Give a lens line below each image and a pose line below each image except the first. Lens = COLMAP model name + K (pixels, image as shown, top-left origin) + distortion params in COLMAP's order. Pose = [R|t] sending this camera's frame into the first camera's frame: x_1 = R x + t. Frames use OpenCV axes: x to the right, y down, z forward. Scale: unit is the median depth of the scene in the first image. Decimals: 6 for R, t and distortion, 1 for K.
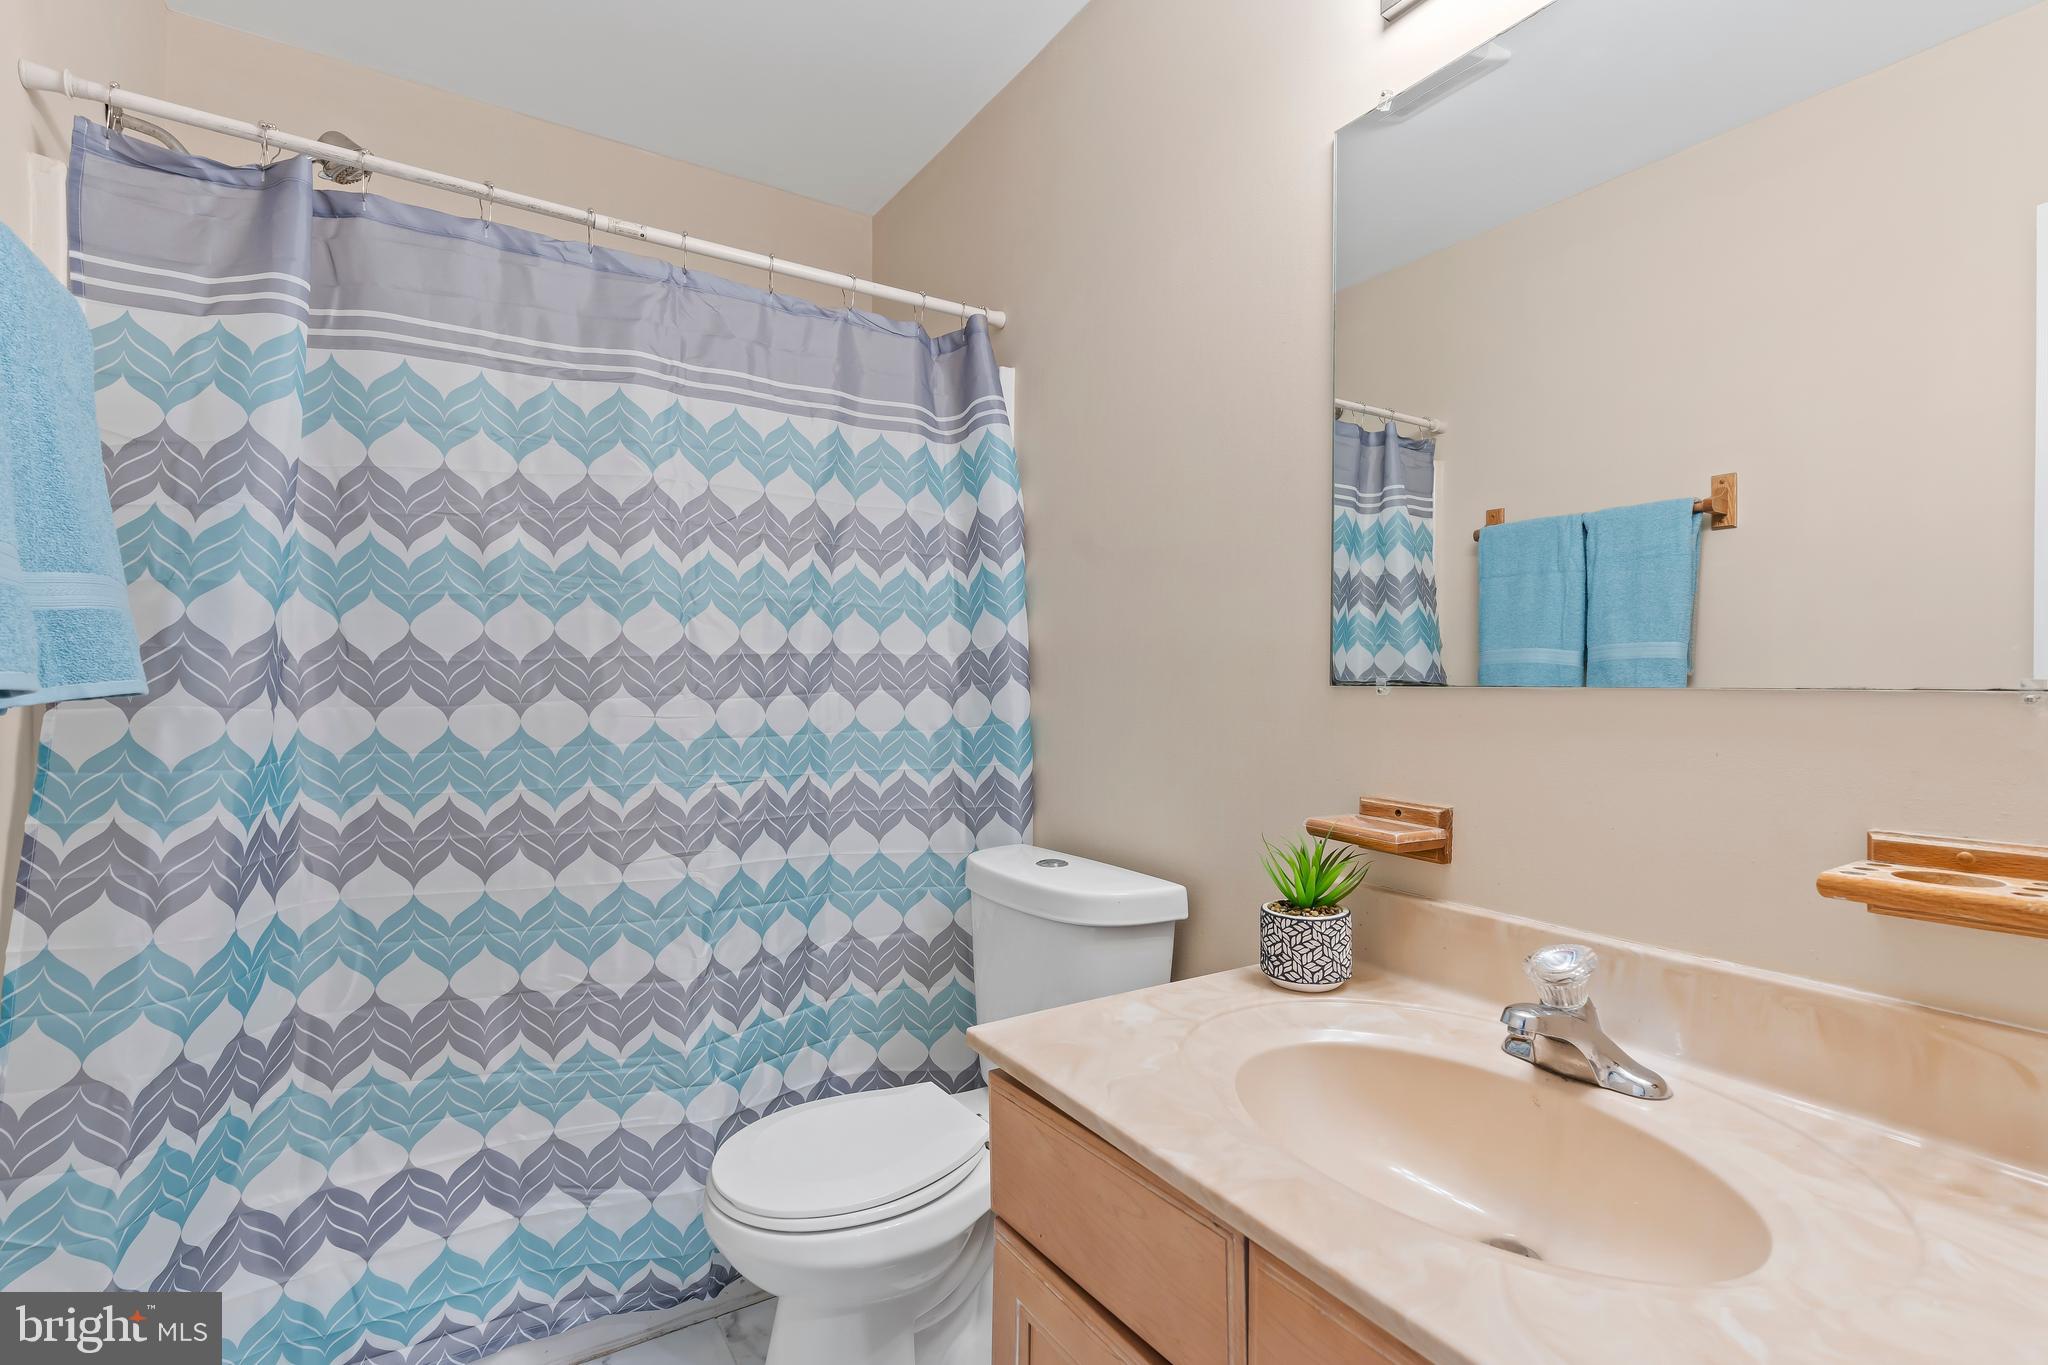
lens RADIAL K [[929.3, 0, 1026.4], [0, 929.3, 683.5], [0, 0, 1]] dist [-0.009620, 0.002785]
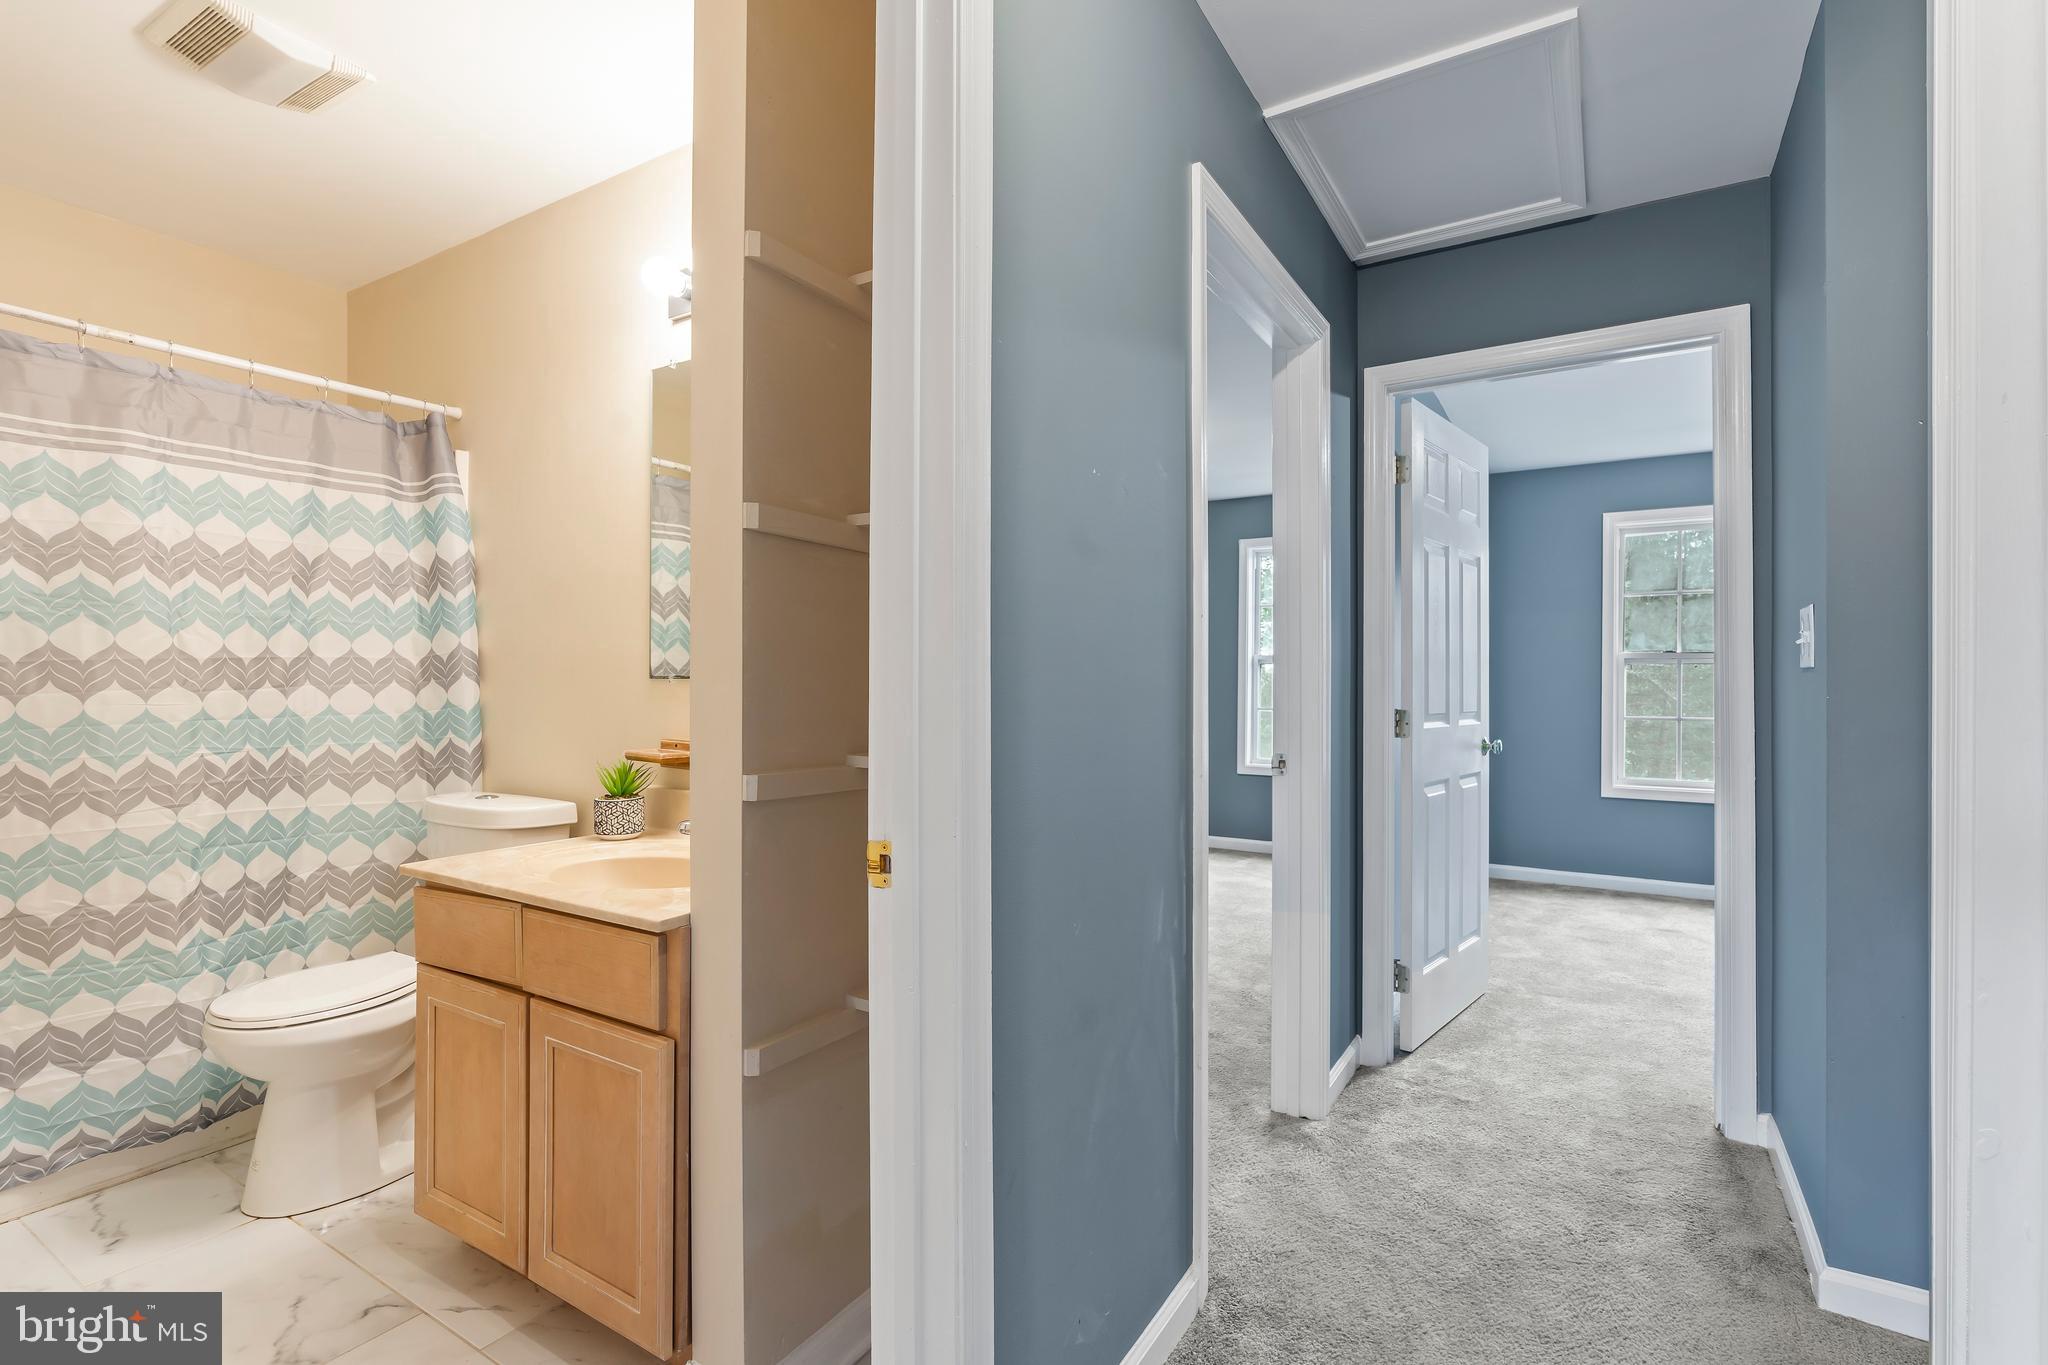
lens RADIAL K [[929.3, 0, 1023.1], [0, 929.3, 678.9], [0, 0, 1]] dist [-0.009620, 0.002785]
pose [[0.898057, -0.003845, 0.439863, 0.146843], [0.004282, 0.999991, -0.000001, 0.004189], [-0.439859, 0.001884, 0.898065, -0.734772]]
